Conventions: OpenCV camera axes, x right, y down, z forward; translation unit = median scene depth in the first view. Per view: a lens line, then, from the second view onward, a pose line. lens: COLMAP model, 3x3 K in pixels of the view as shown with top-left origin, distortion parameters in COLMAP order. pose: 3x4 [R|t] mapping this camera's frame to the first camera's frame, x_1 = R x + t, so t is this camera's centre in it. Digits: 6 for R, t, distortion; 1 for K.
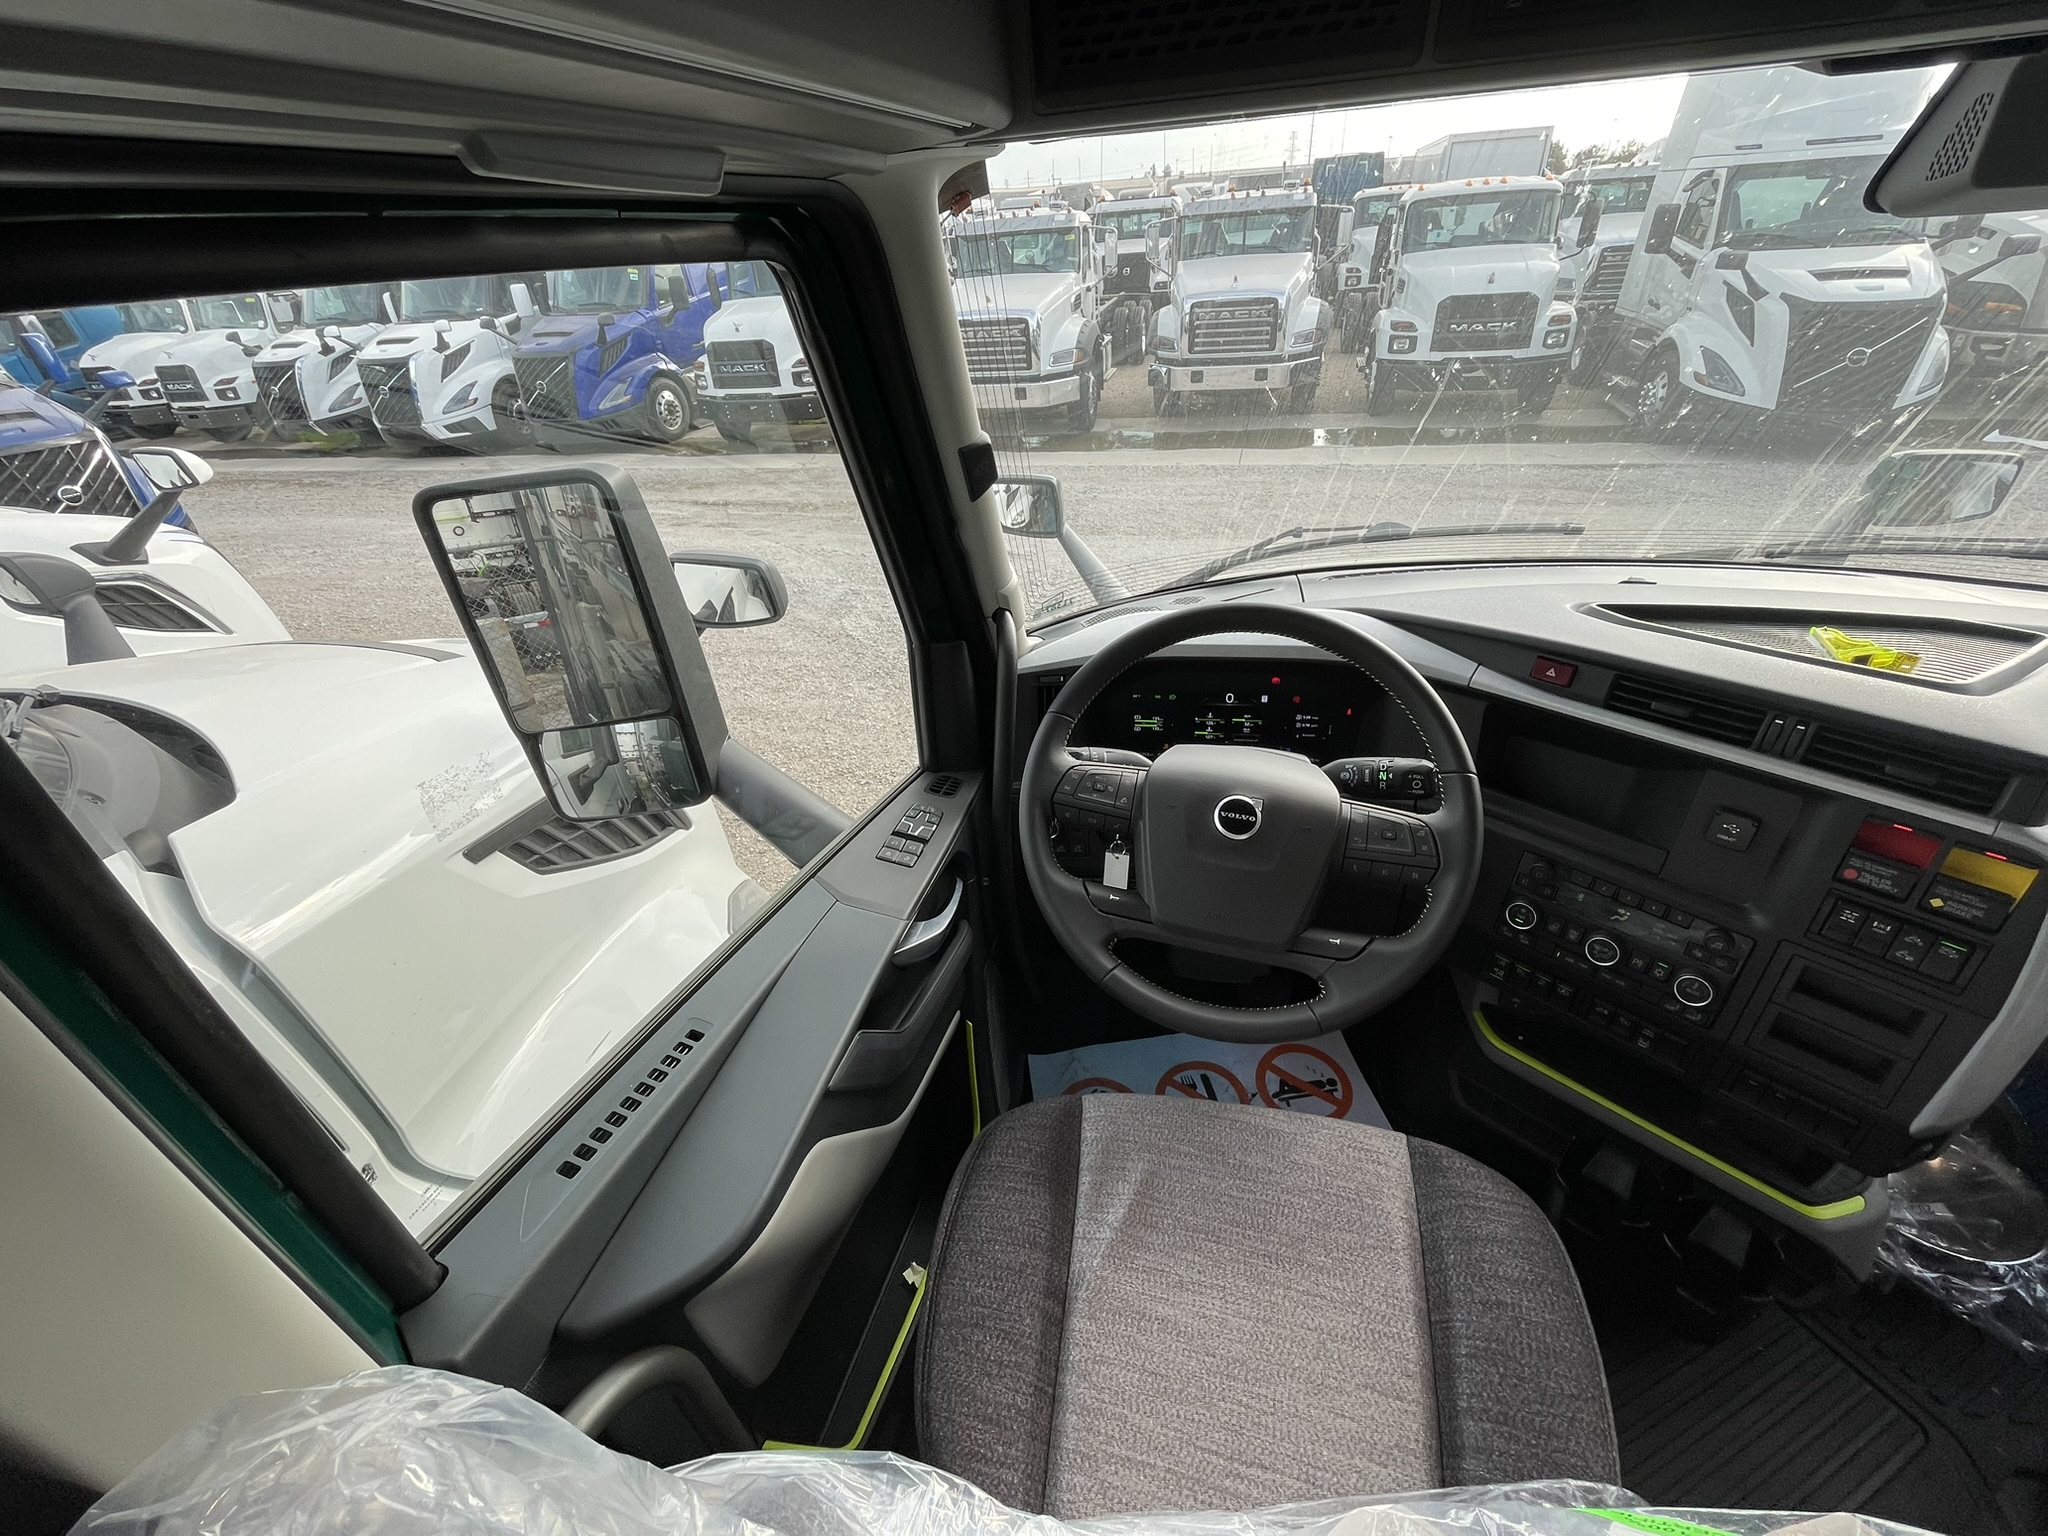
lens RADIAL K [[829.4, 0, 1027.6], [0, 829.4, 772.2], [0, 0, 1]] dist [-0.006174, 0.000555]
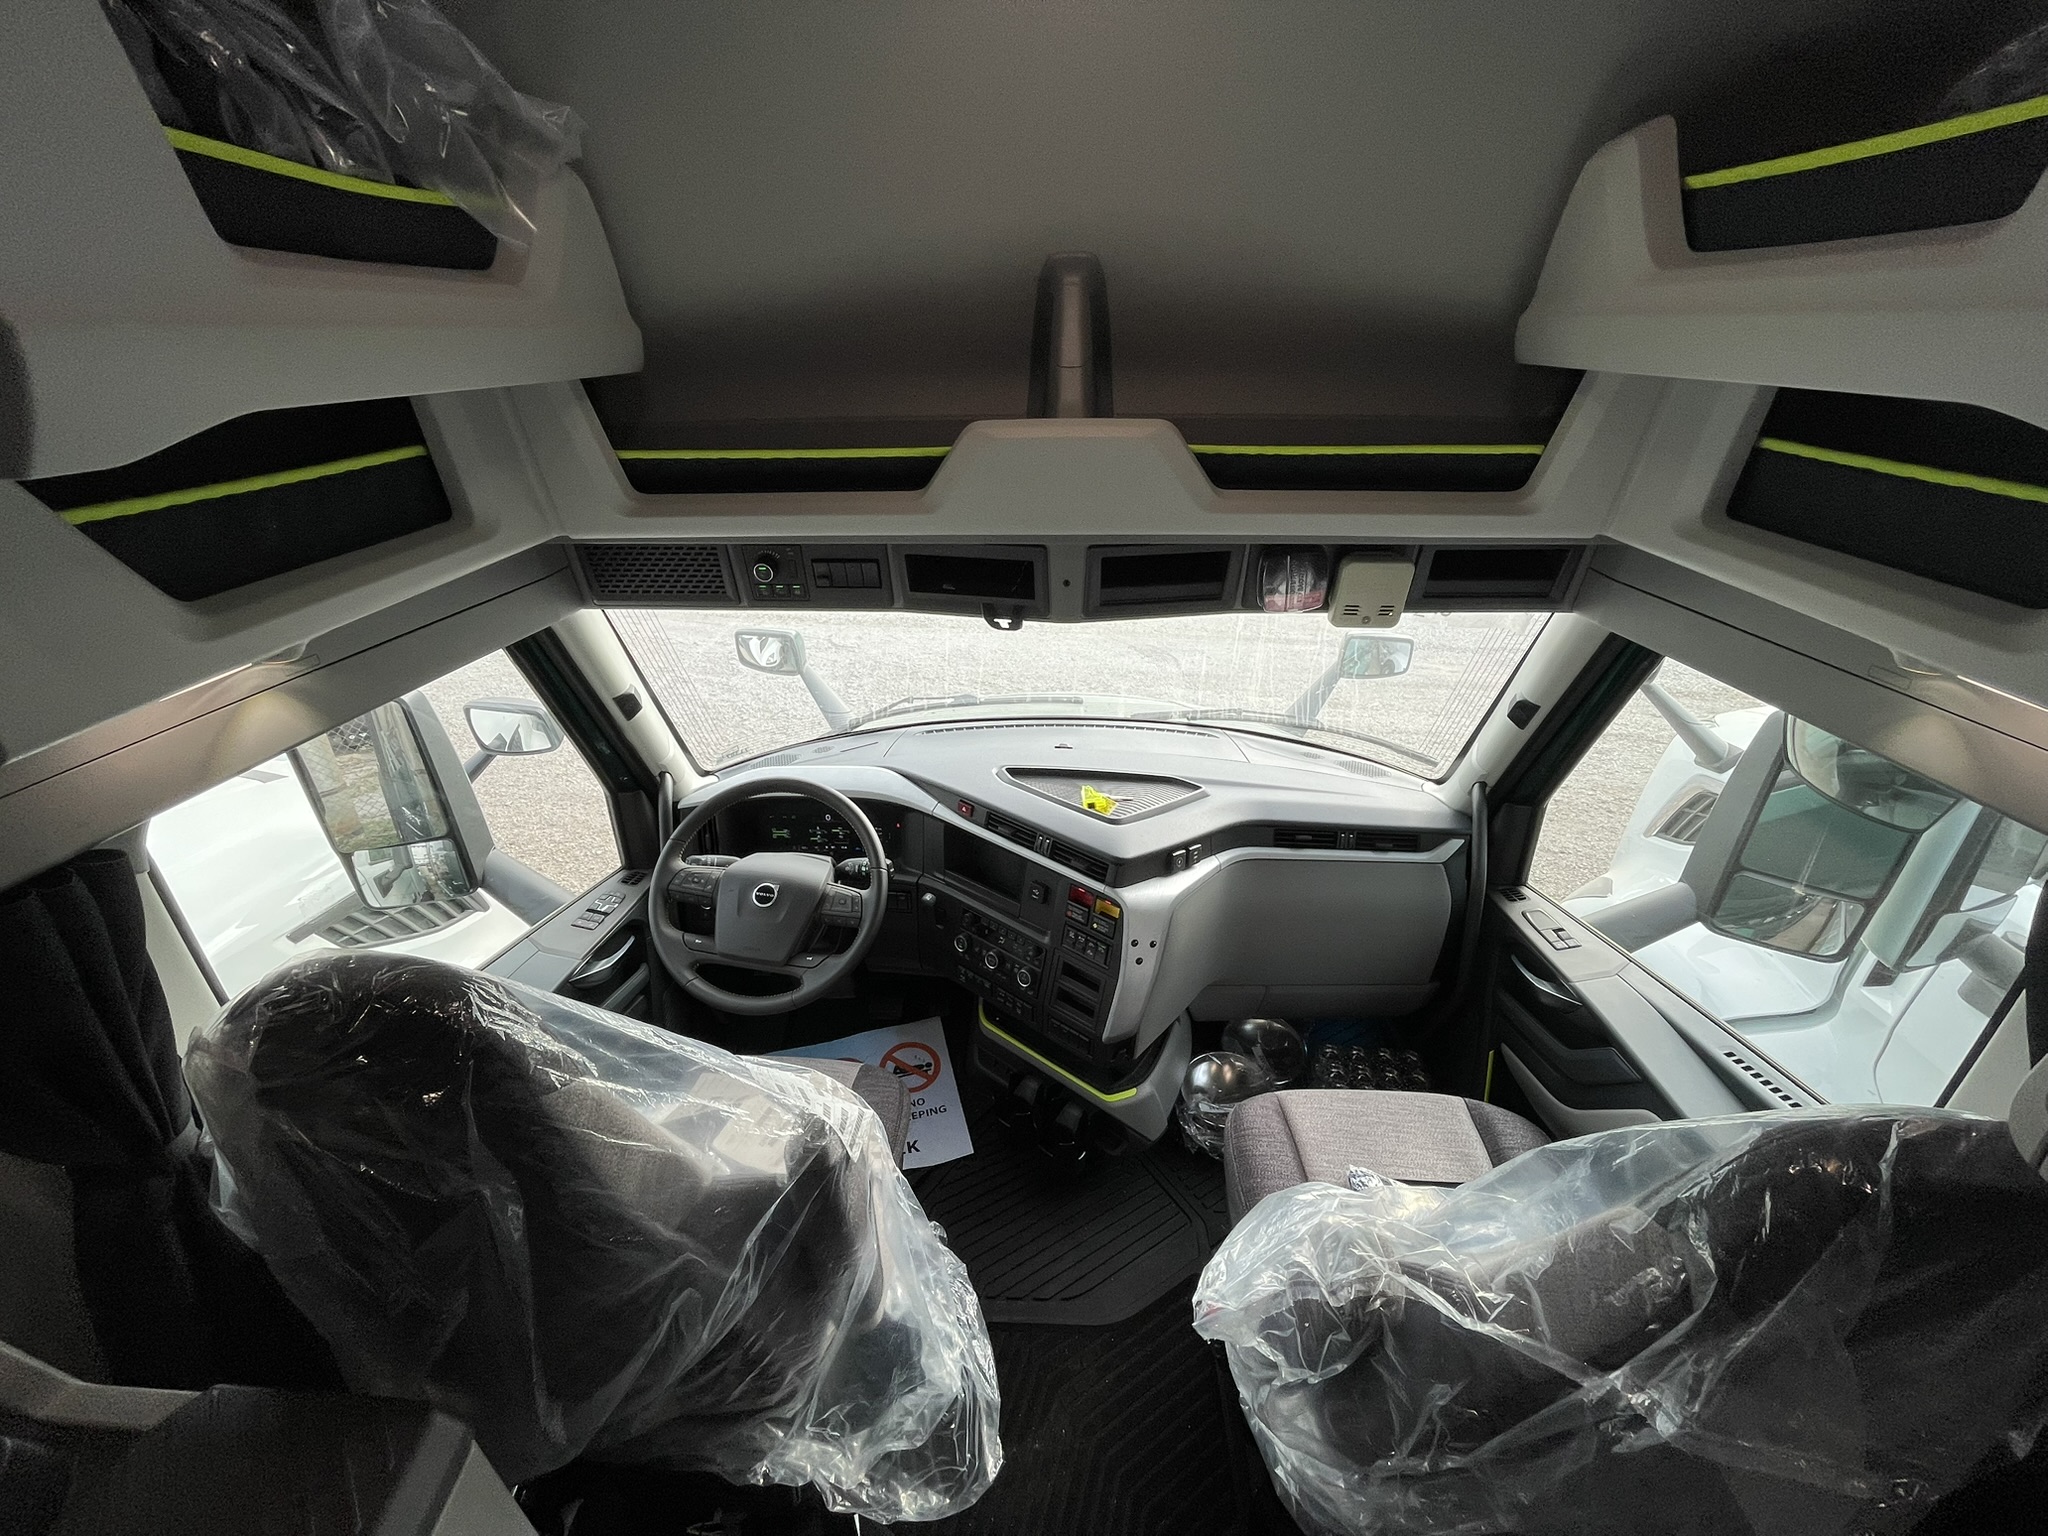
lens RADIAL K [[829.4, 0, 1032.0], [0, 829.4, 768.0], [0, 0, 1]] dist [-0.006174, 0.000555]
pose [[0.987411, -0.012016, 0.157718, 0.461106], [0.025018, 0.996423, -0.080712, -0.053765], [-0.156184, 0.083642, 0.984180, -0.799751]]
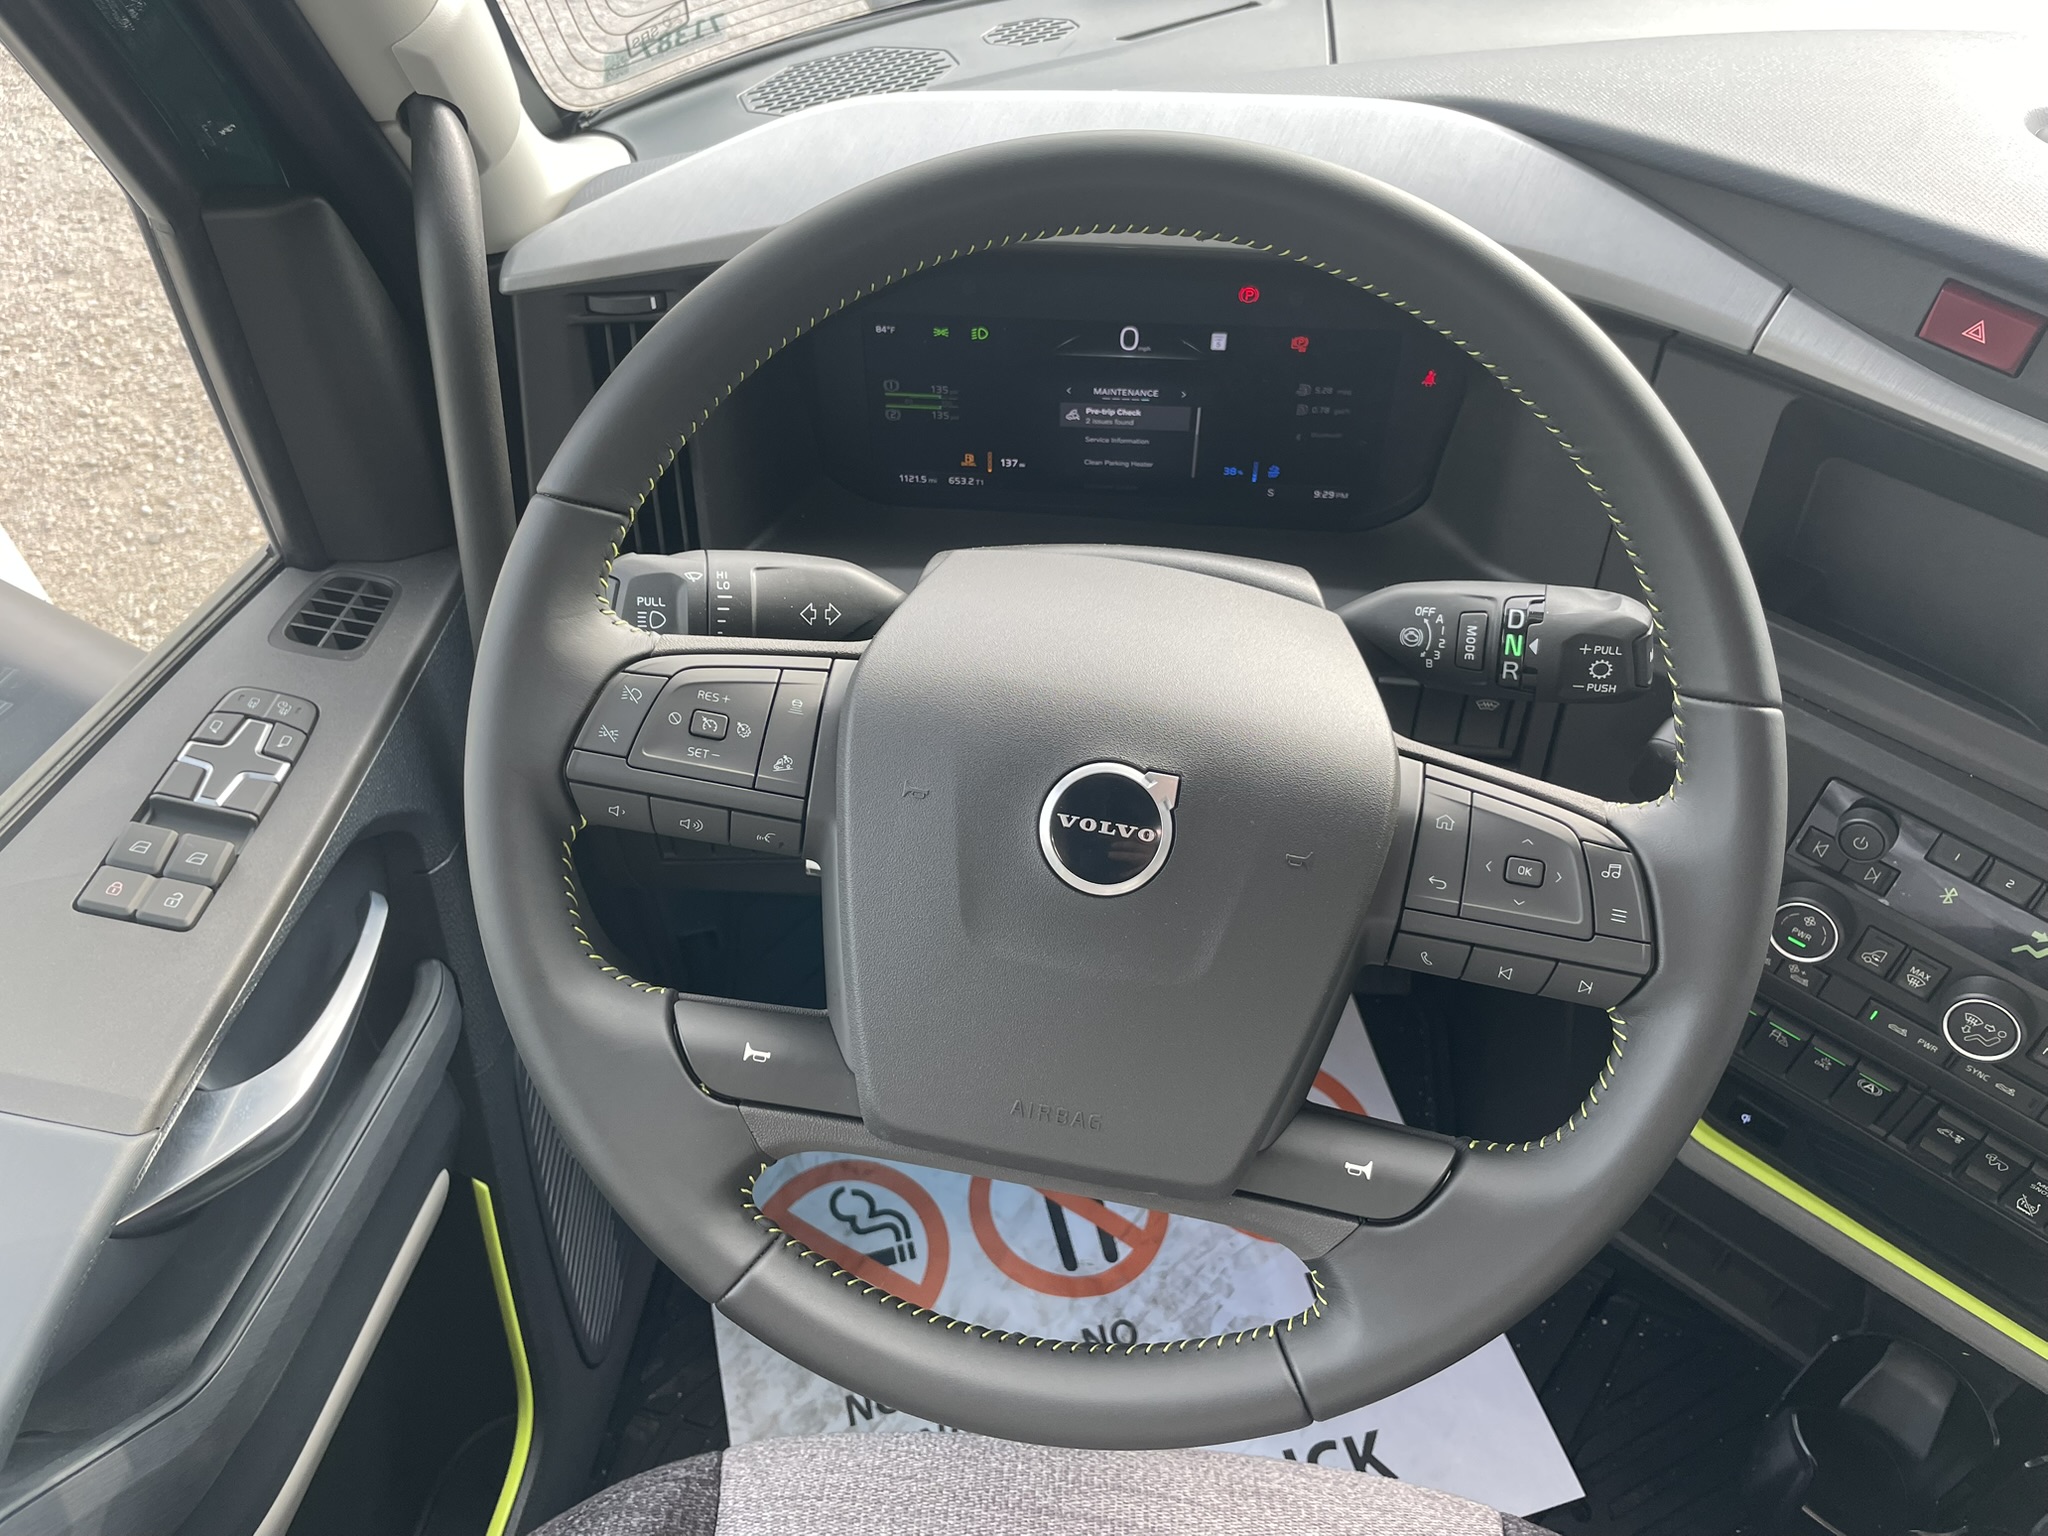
lens RADIAL K [[1568.6, 0, 1038.0], [0, 1568.6, 754.3], [0, 0, 1]] dist [0.044280, -0.062264]
pose [[0.989044, -0.043852, 0.140955, 0.112129], [0.002780, 0.960221, 0.279228, -0.128531], [-0.147592, -0.275777, 0.949823, 0.328404]]
